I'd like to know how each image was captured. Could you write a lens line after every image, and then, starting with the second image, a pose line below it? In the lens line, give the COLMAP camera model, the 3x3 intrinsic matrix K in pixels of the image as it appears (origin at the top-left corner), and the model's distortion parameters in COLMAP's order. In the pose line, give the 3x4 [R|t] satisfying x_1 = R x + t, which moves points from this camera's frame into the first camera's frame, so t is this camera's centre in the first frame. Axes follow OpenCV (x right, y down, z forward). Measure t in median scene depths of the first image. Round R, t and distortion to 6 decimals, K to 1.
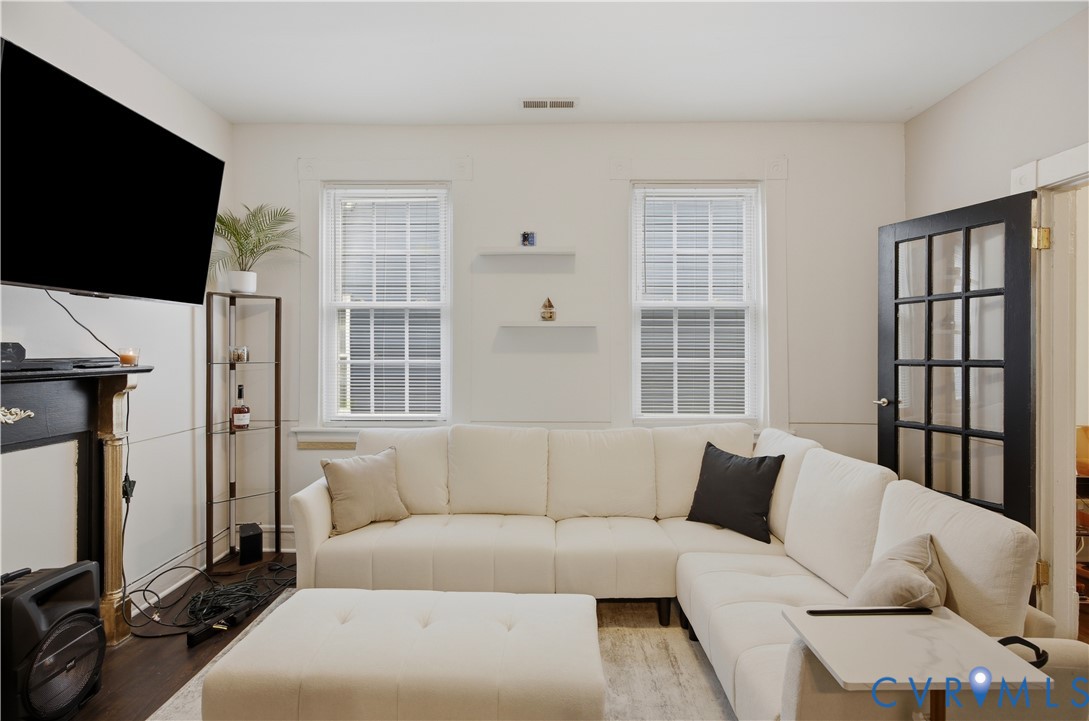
lens RADIAL K [[541.0, 0, 544.4], [0, 541.0, 355.4], [0, 0, 1]] dist [0.011316, -0.000349]
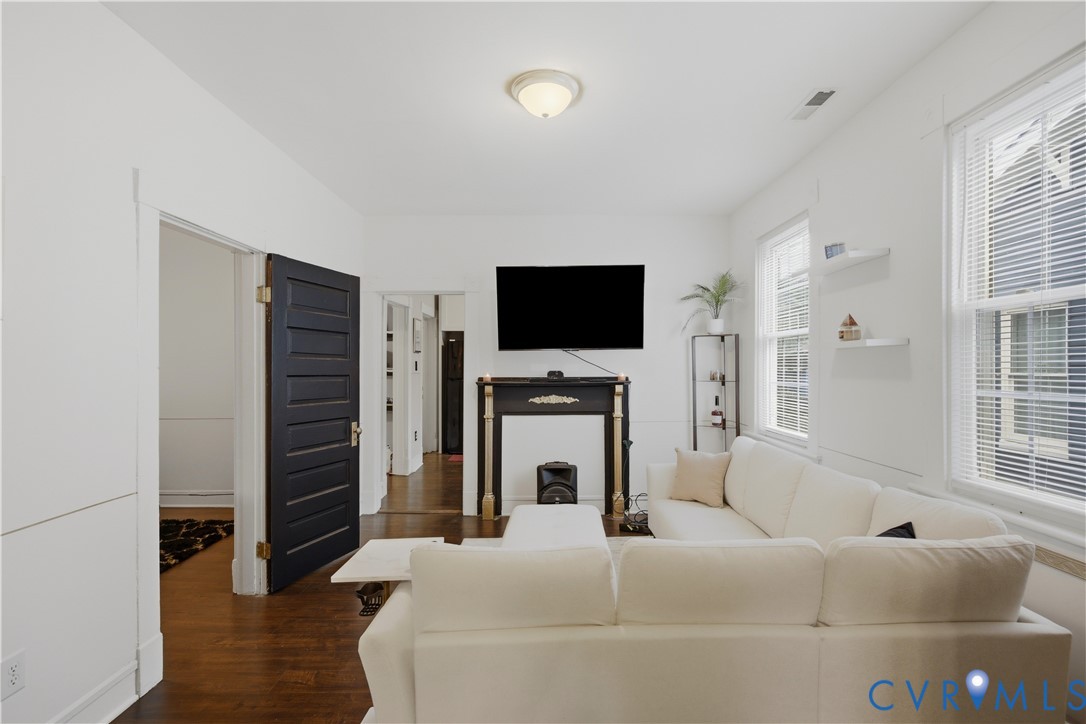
lens RADIAL K [[539.5, 0, 542.9], [0, 539.5, 356.9], [0, 0, 1]] dist [0.011316, -0.000349]
pose [[0.002057, -0.019665, -0.999805, 0.927659], [-0.001023, 0.999806, -0.019667, -0.023170], [0.999997, 0.001063, 0.002036, 0.553582]]
